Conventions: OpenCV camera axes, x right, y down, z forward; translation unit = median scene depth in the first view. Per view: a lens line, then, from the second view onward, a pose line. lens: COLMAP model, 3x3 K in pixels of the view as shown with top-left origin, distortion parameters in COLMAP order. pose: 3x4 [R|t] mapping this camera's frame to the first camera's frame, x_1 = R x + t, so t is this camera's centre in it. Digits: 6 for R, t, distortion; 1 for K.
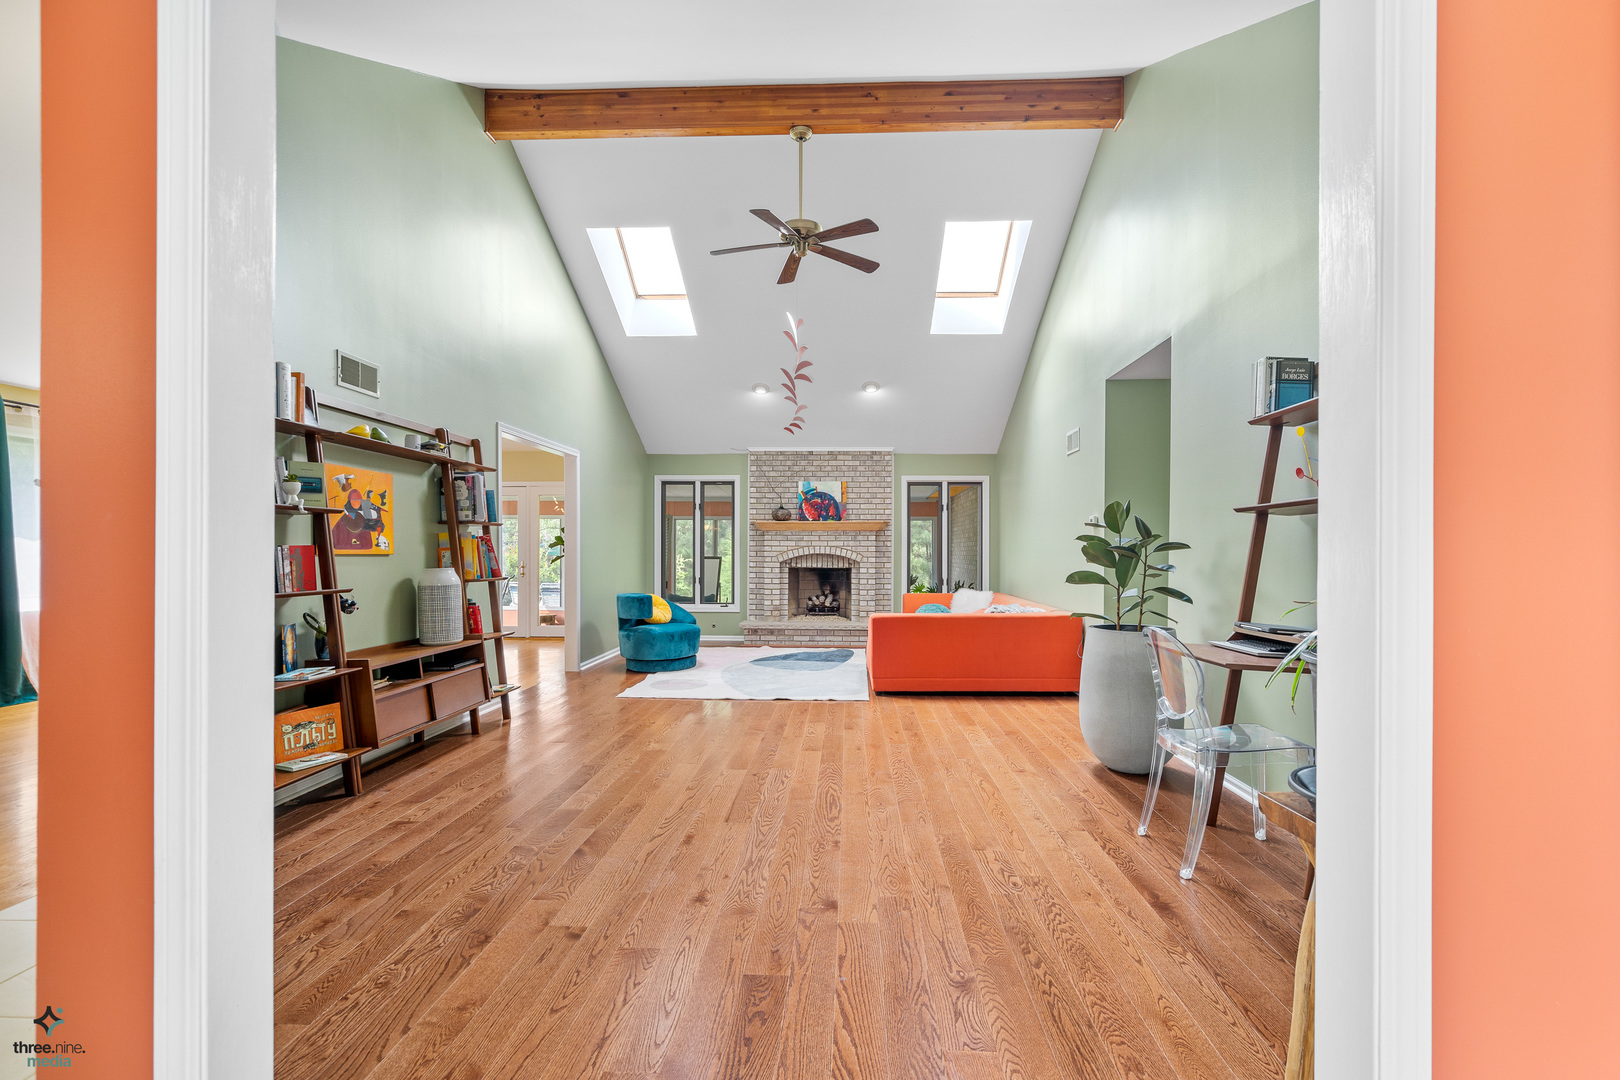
lens RADIAL K [[745.7, 0, 817.8], [0, 745.7, 552.7], [0, 0, 1]] dist [-0.003626, 0.000662]
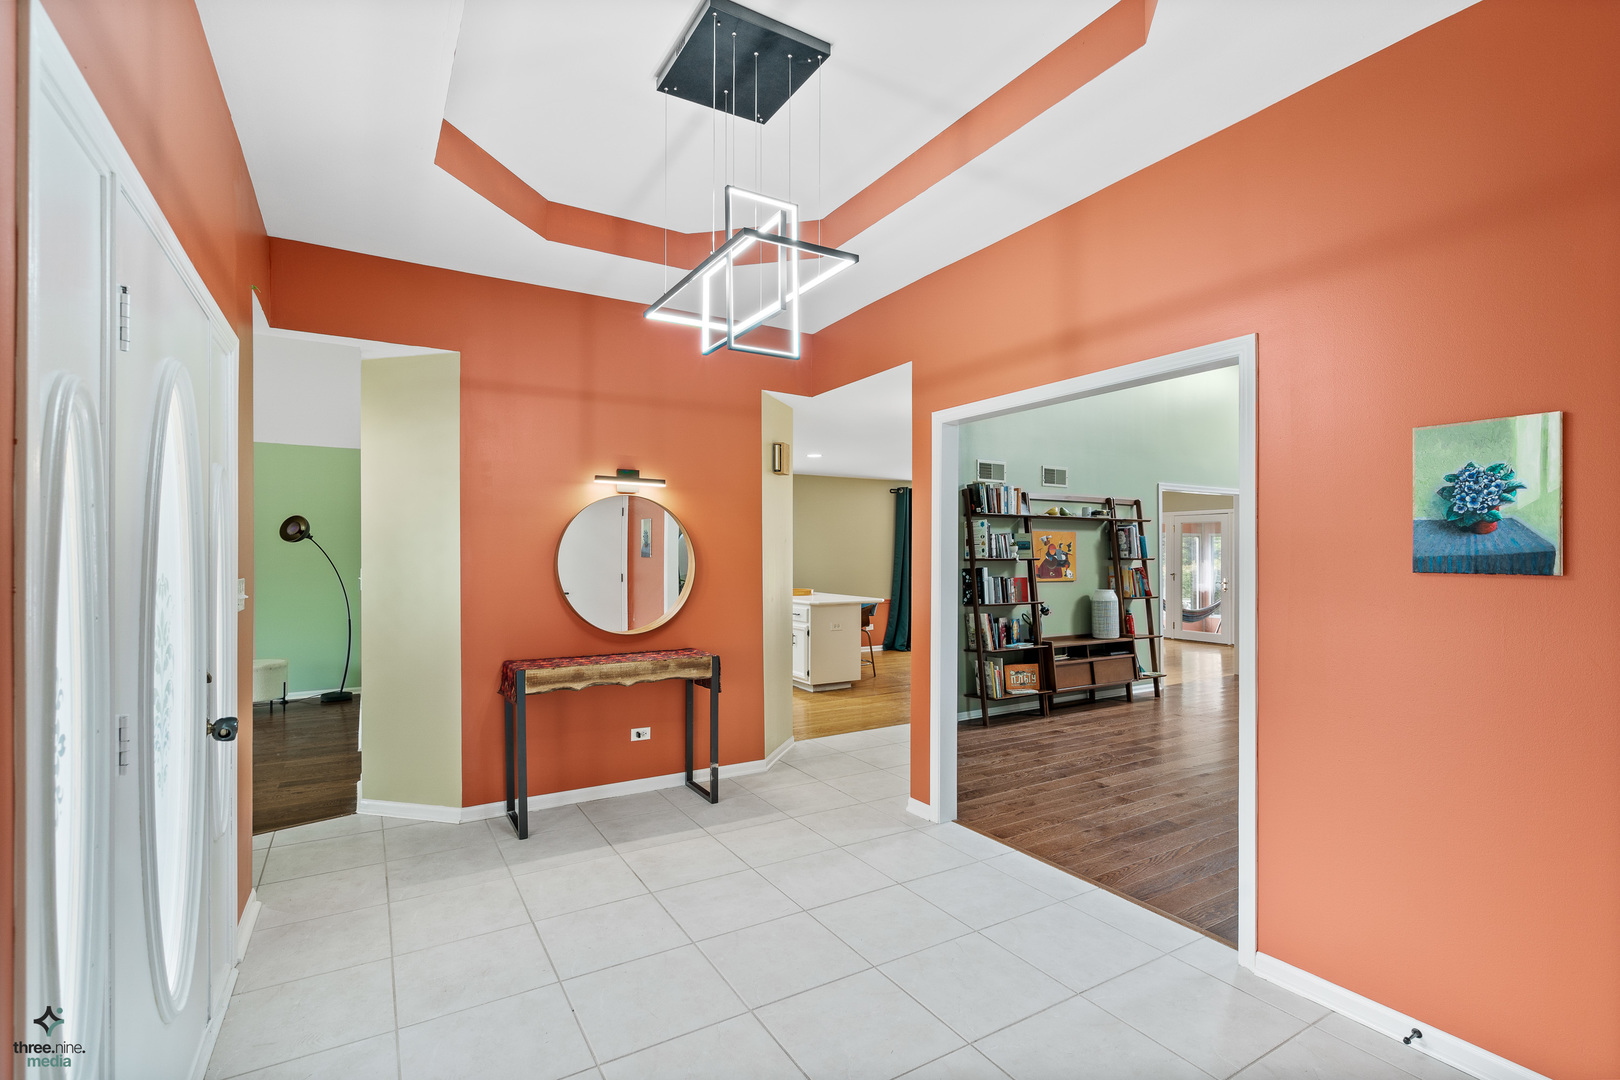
lens RADIAL K [[745.7, 0, 811.3], [0, 745.7, 550.3], [0, 0, 1]] dist [-0.003626, 0.000662]
pose [[0.555215, -0.000467, -0.831707, 0.503754], [-0.001982, 0.999996, -0.001885, -0.064433], [0.831704, 0.002695, 0.555212, -0.424869]]
